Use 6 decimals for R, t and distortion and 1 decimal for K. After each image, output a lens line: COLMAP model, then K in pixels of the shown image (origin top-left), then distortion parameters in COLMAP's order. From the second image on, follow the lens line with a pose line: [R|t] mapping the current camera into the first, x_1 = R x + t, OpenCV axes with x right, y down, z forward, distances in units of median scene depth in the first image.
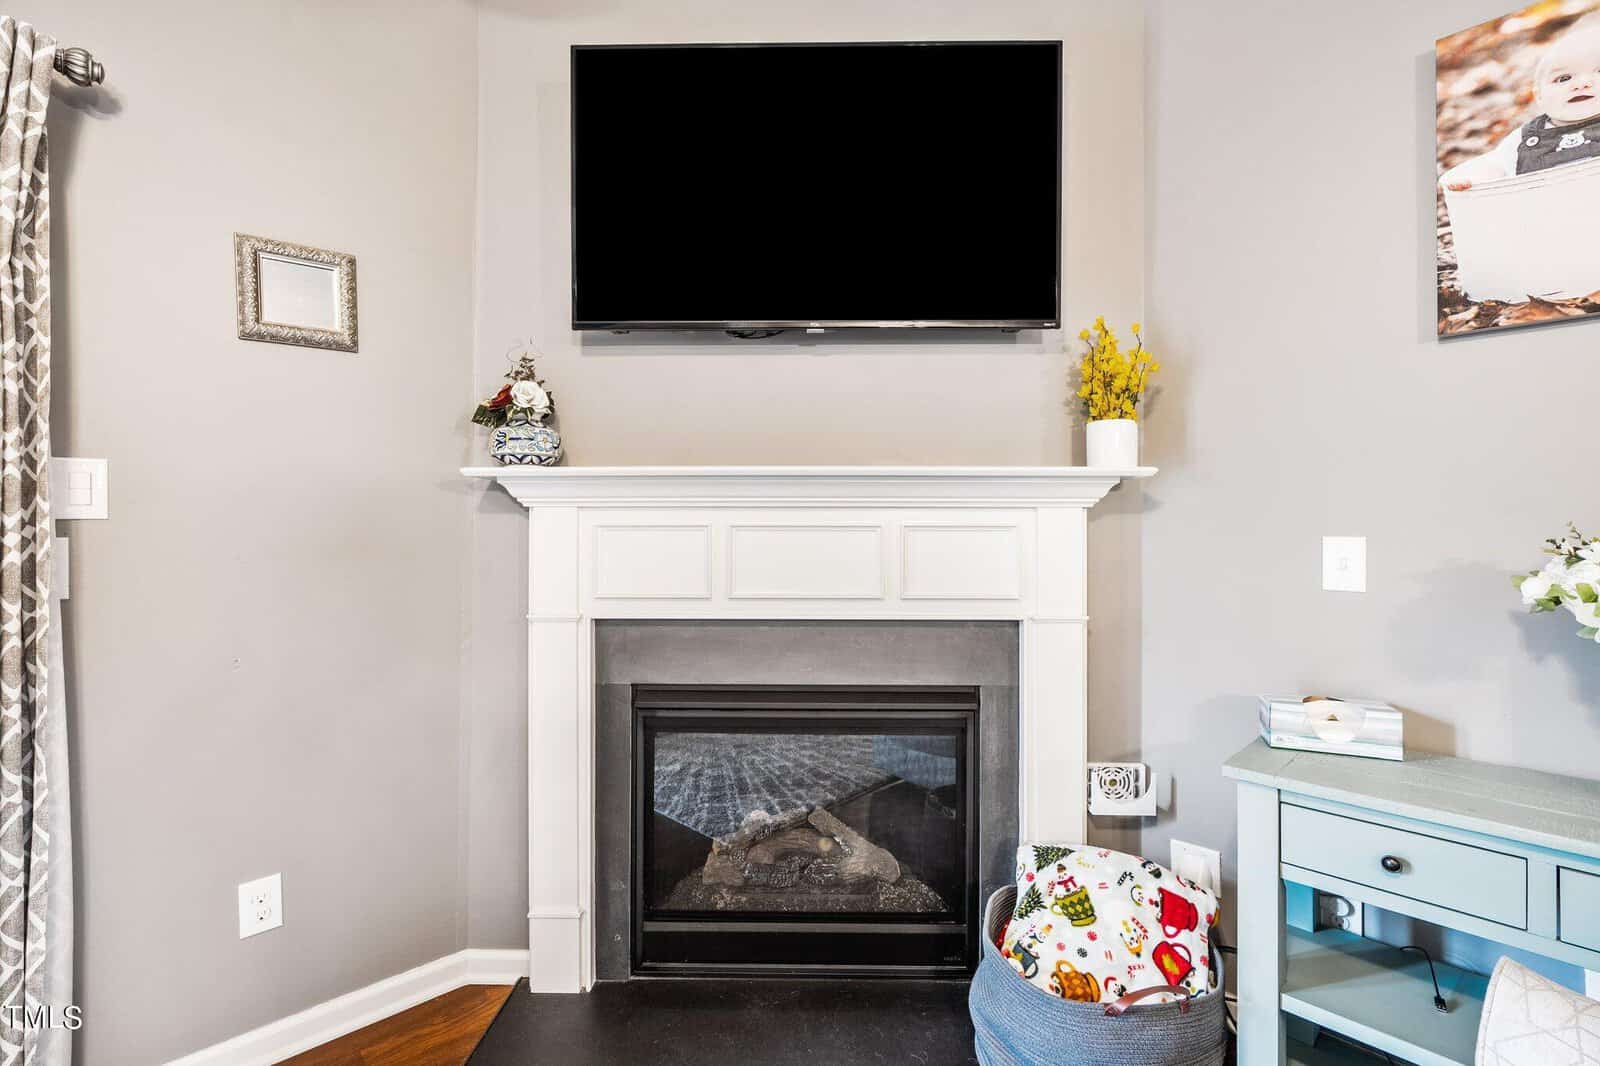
lens RADIAL K [[730.9, 0, 799.4], [0, 730.9, 521.4], [0, 0, 1]] dist [-0.012908, 0.004475]
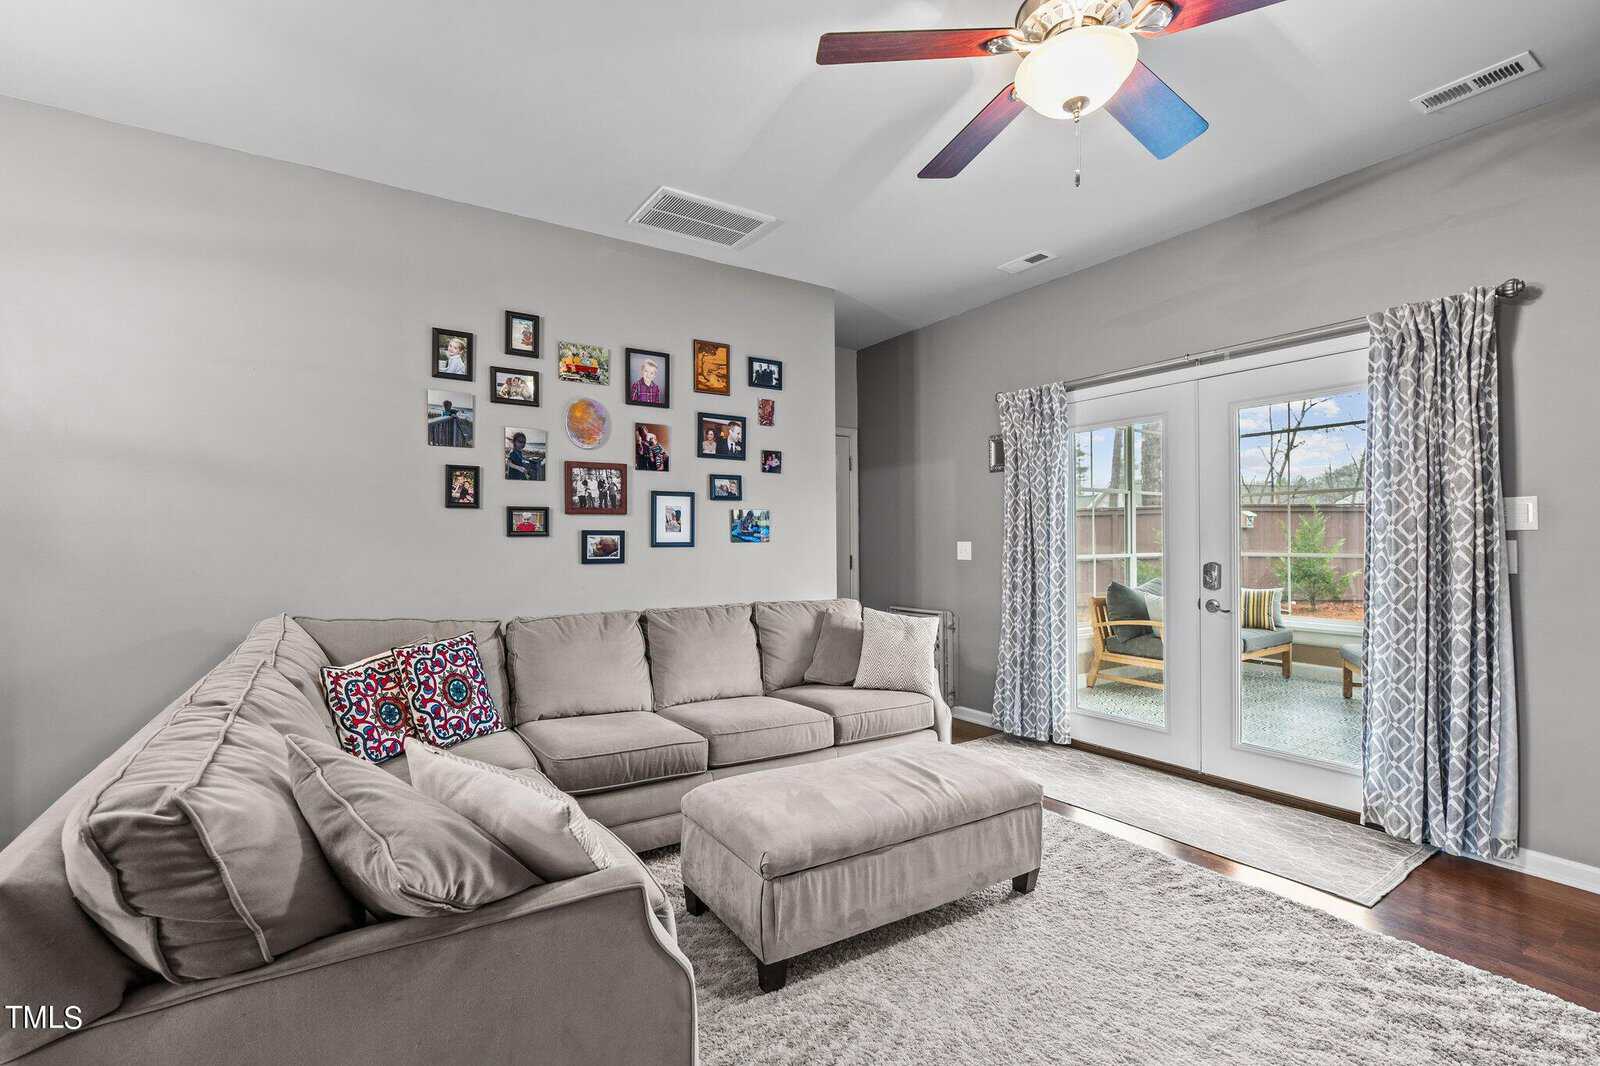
lens RADIAL K [[730.9, 0, 793.6], [0, 730.9, 534.4], [0, 0, 1]] dist [-0.012908, 0.004475]
pose [[-0.160907, -0.007820, -0.986939, 1.196375], [0.008502, 0.999921, -0.009309, 0.009362], [0.986933, -0.009889, -0.160827, -0.559115]]
